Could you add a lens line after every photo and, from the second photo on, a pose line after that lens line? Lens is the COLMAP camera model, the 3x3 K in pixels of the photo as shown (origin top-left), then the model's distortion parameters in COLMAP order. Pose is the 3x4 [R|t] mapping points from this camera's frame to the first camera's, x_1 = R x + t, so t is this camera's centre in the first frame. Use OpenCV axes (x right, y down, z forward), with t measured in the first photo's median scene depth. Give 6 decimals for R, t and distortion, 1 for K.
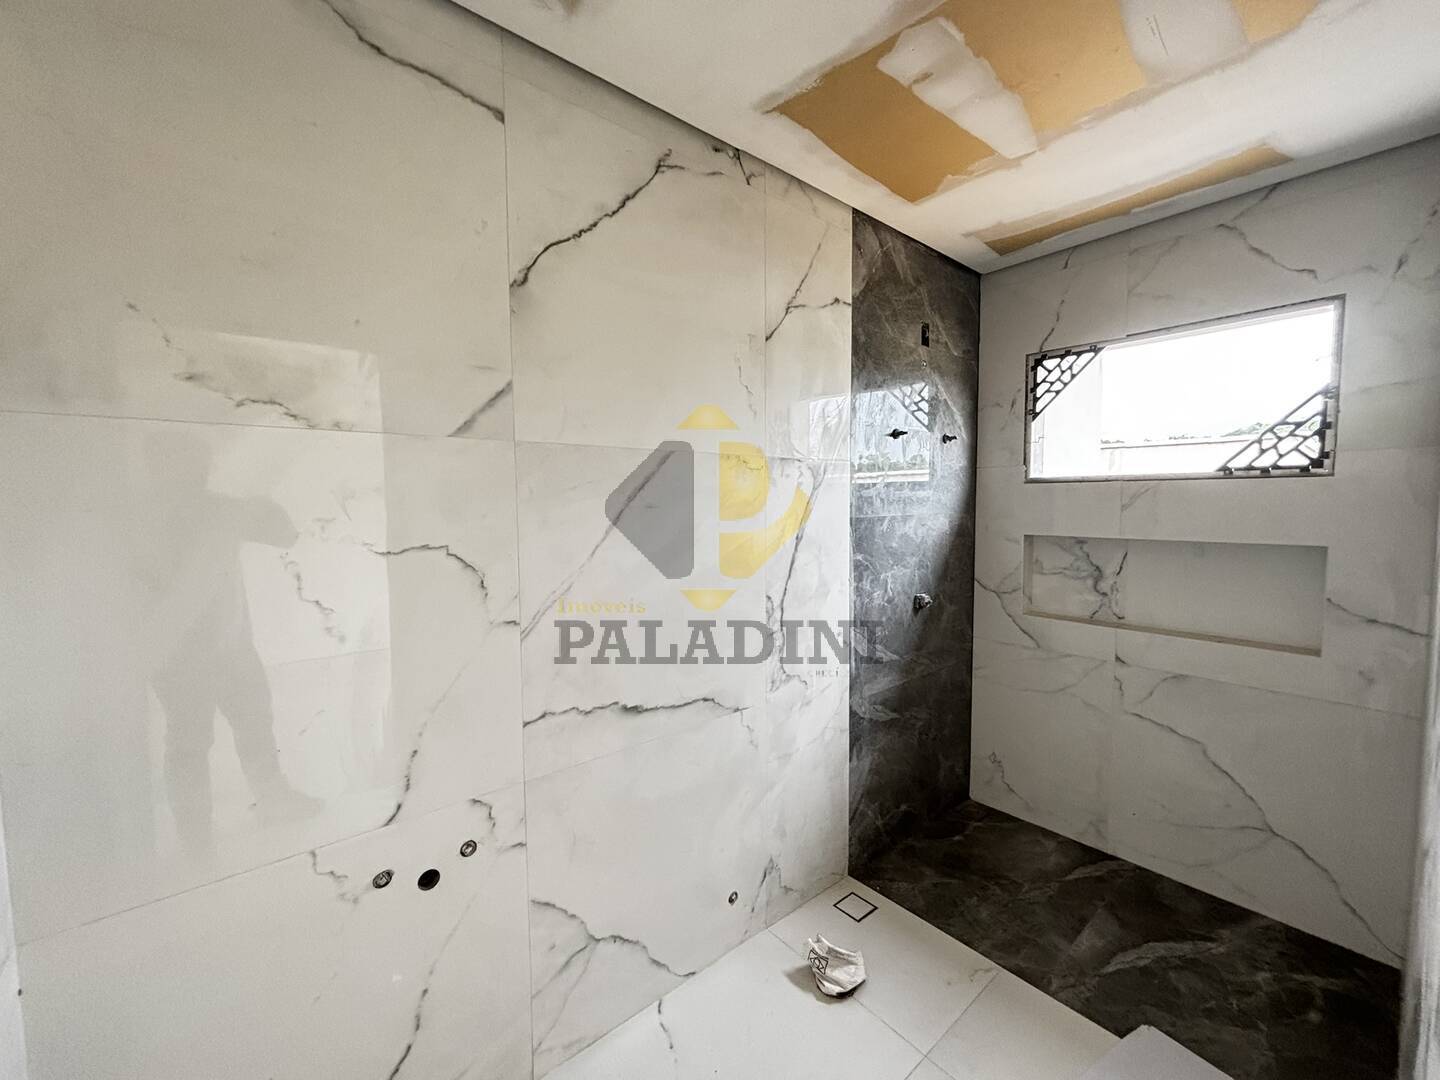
lens RADIAL K [[578.2, 0, 718.0], [0, 578.2, 537.8], [0, 0, 1]] dist [0.002284, 0.000161]
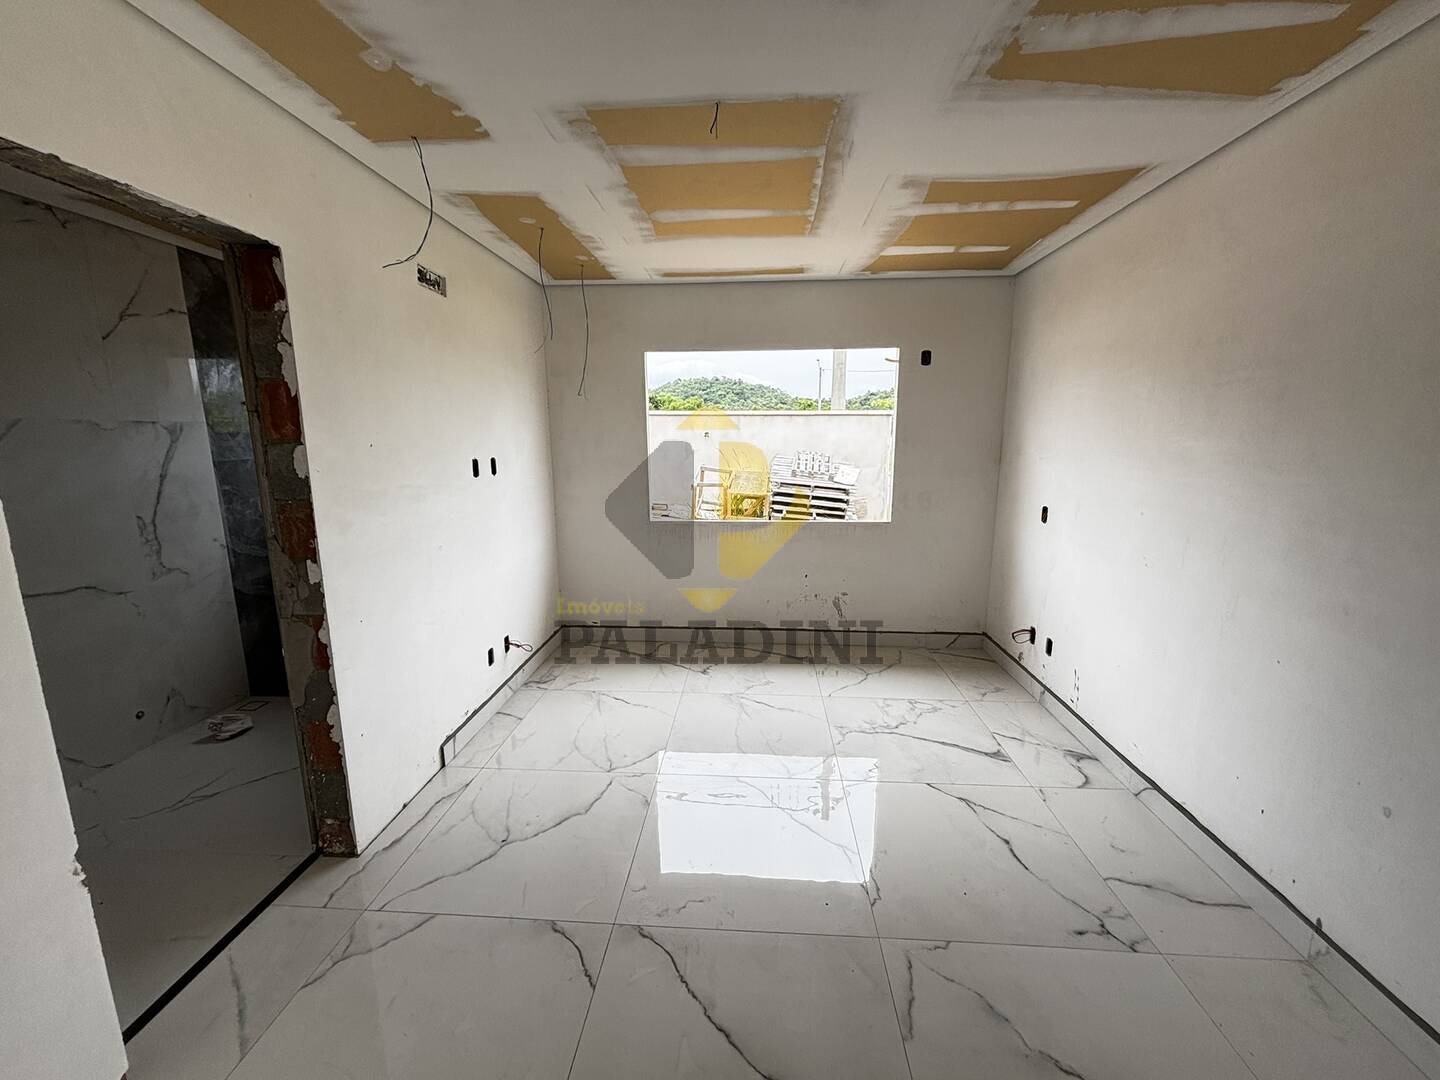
lens RADIAL K [[584.4, 0, 732.9], [0, 584.4, 540.0], [0, 0, 1]] dist [0.000515, -0.000386]
pose [[0.682588, -0.126463, 0.719778, 0.037995], [0.046431, 0.990428, 0.129984, 0.034276], [-0.729327, -0.055306, 0.681927, -1.038387]]
